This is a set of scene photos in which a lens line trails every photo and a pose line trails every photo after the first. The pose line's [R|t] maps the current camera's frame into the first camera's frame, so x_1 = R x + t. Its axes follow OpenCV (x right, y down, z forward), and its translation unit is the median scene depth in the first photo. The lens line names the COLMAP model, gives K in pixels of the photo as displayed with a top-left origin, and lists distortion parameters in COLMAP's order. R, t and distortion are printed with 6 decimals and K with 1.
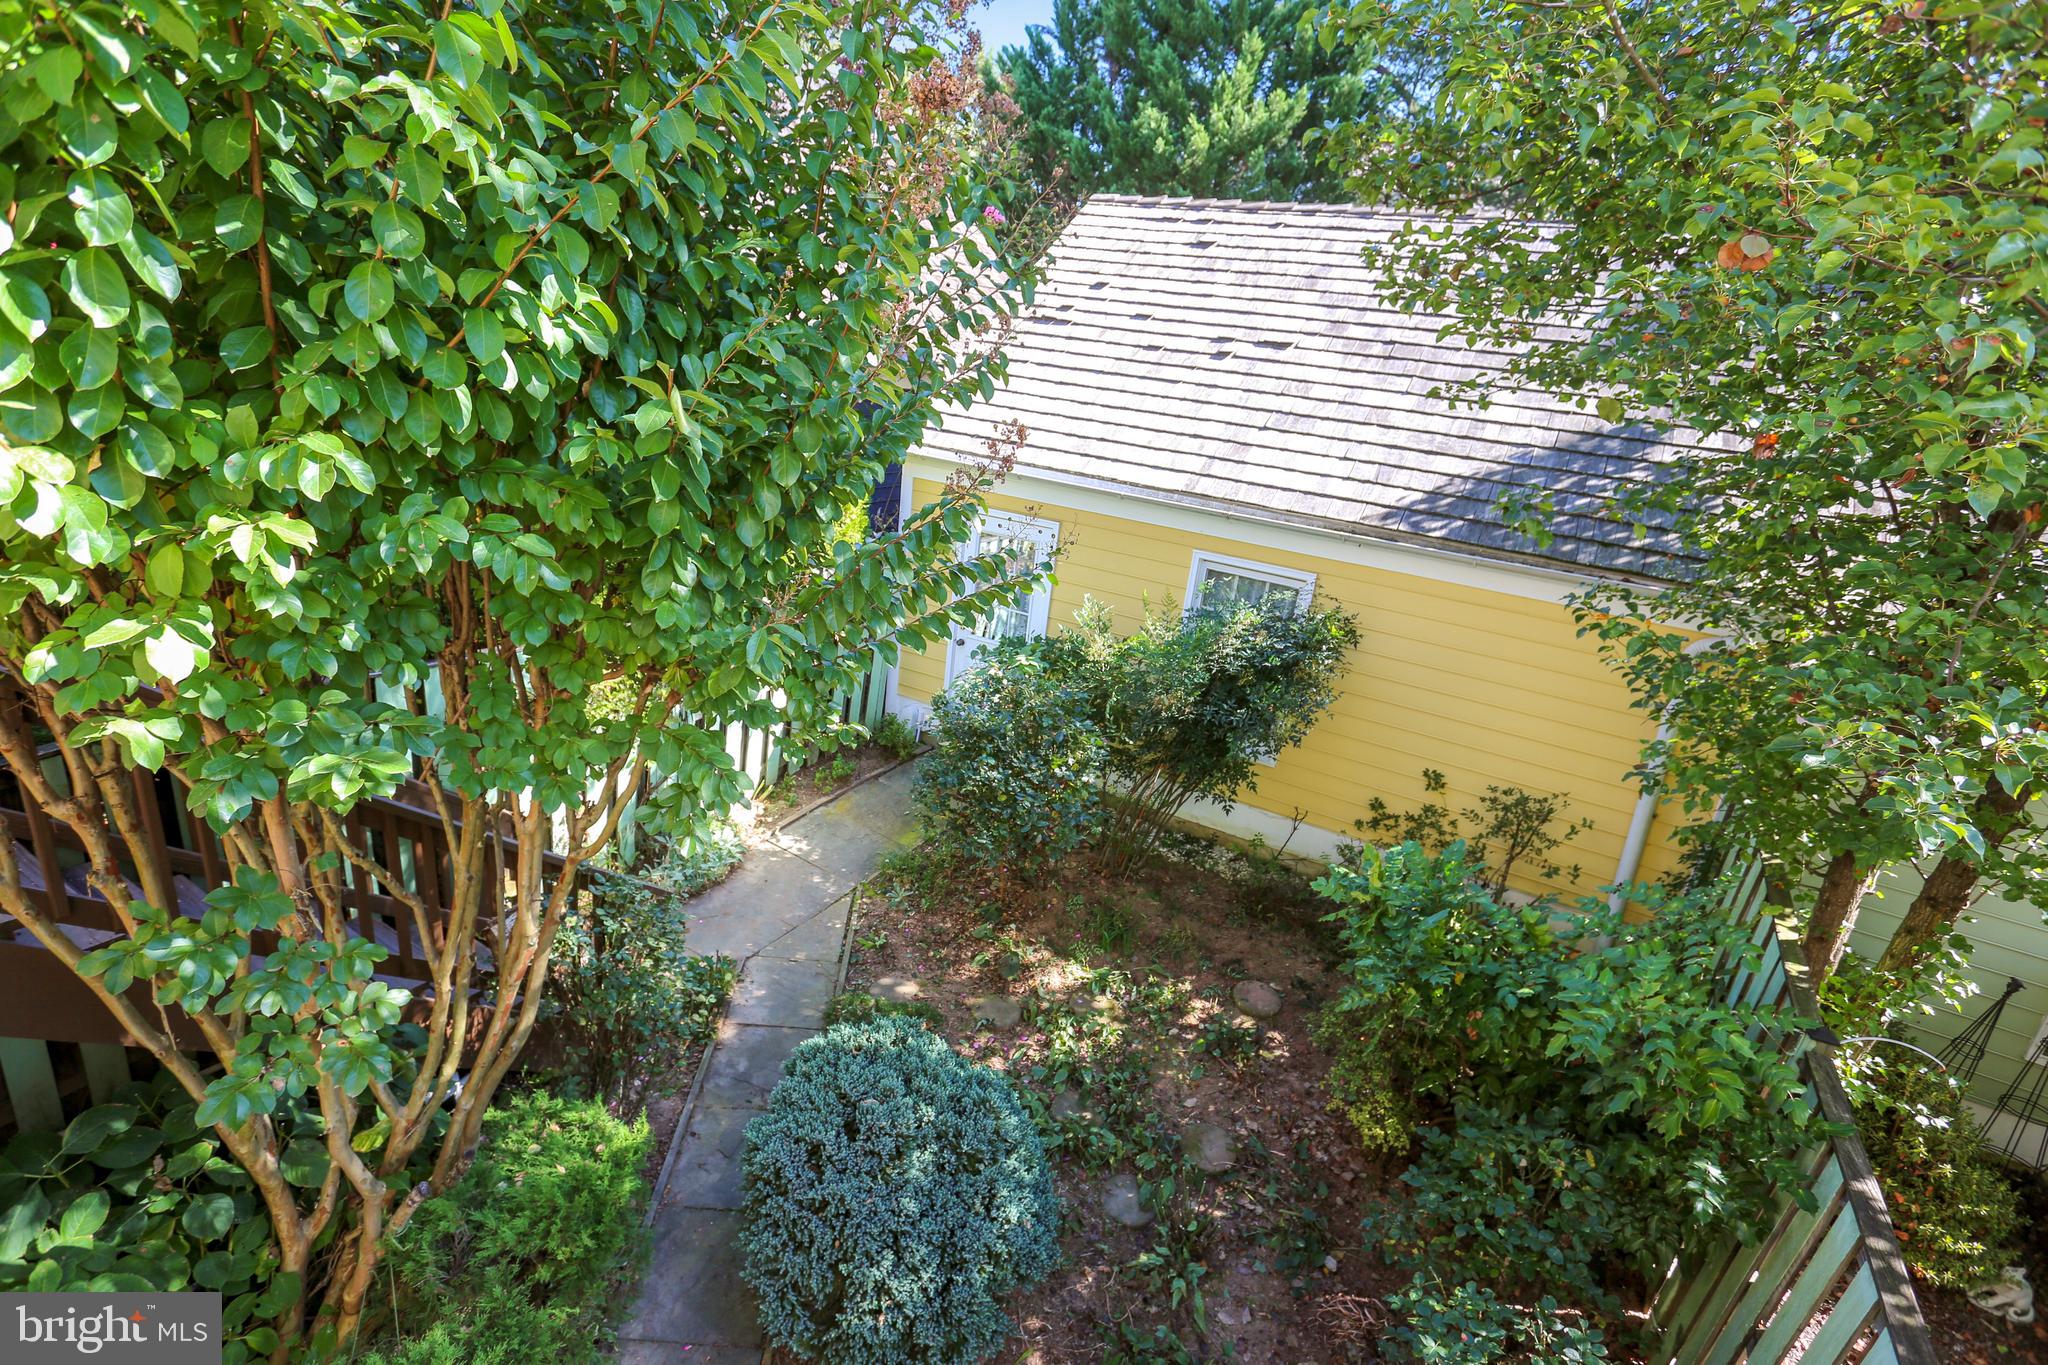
lens RADIAL K [[975.7, 0, 1019.0], [0, 975.7, 676.1], [0, 0, 1]] dist [-0.000316, -0.000201]
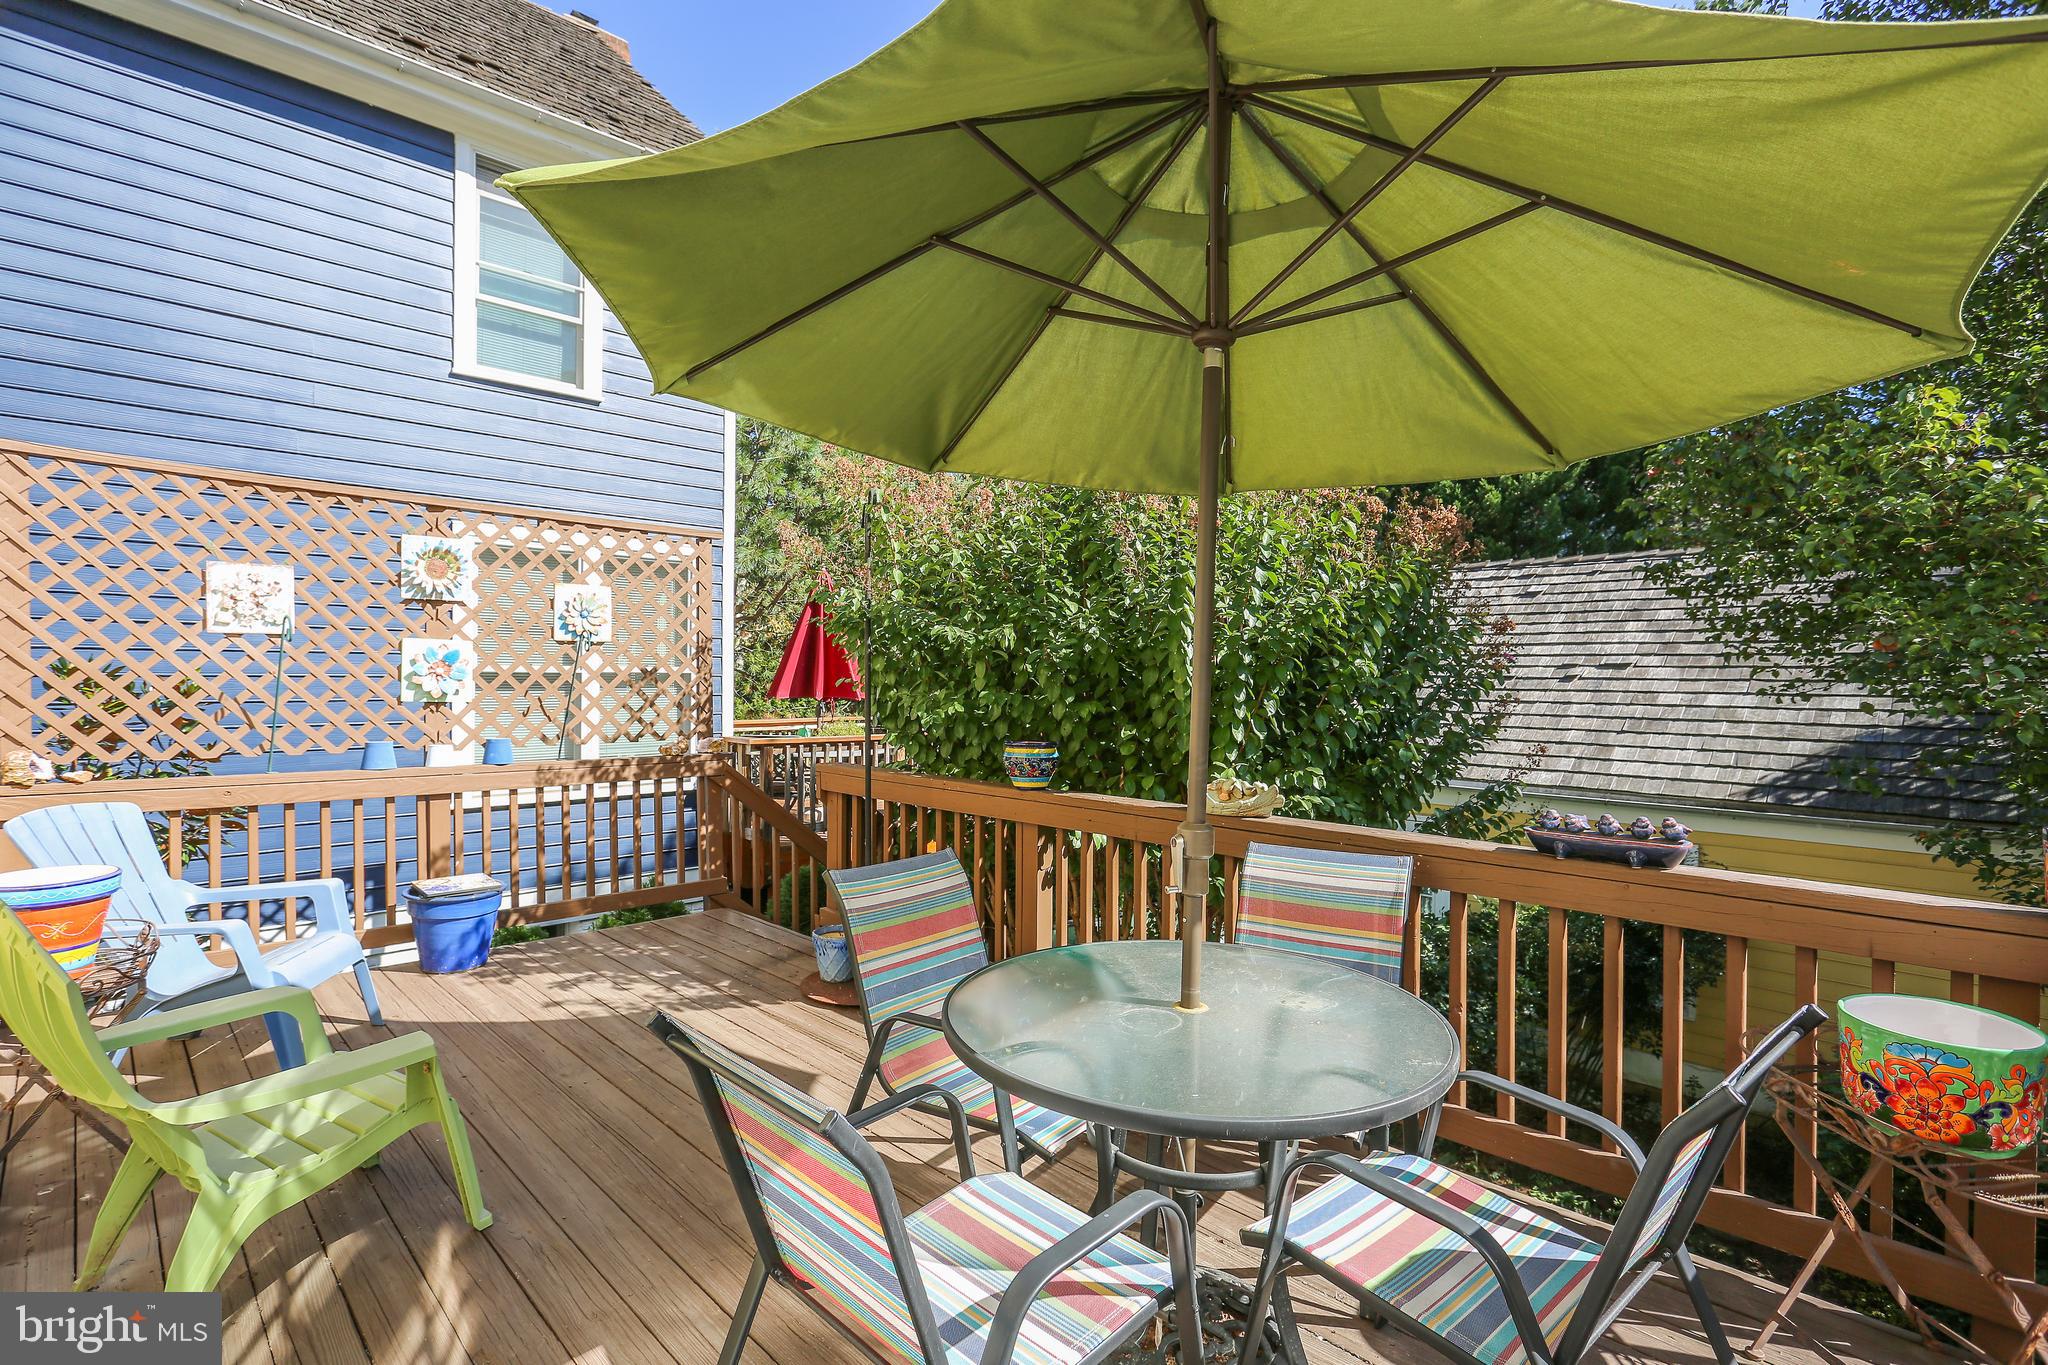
lens RADIAL K [[975.7, 0, 1013.7], [0, 975.7, 682.1], [0, 0, 1]] dist [-0.000316, -0.000201]
pose [[0.953900, -0.104044, -0.281512, -0.129908], [0.007469, 0.945926, -0.324297, 0.082633], [0.300031, 0.307245, 0.903096, -0.371532]]
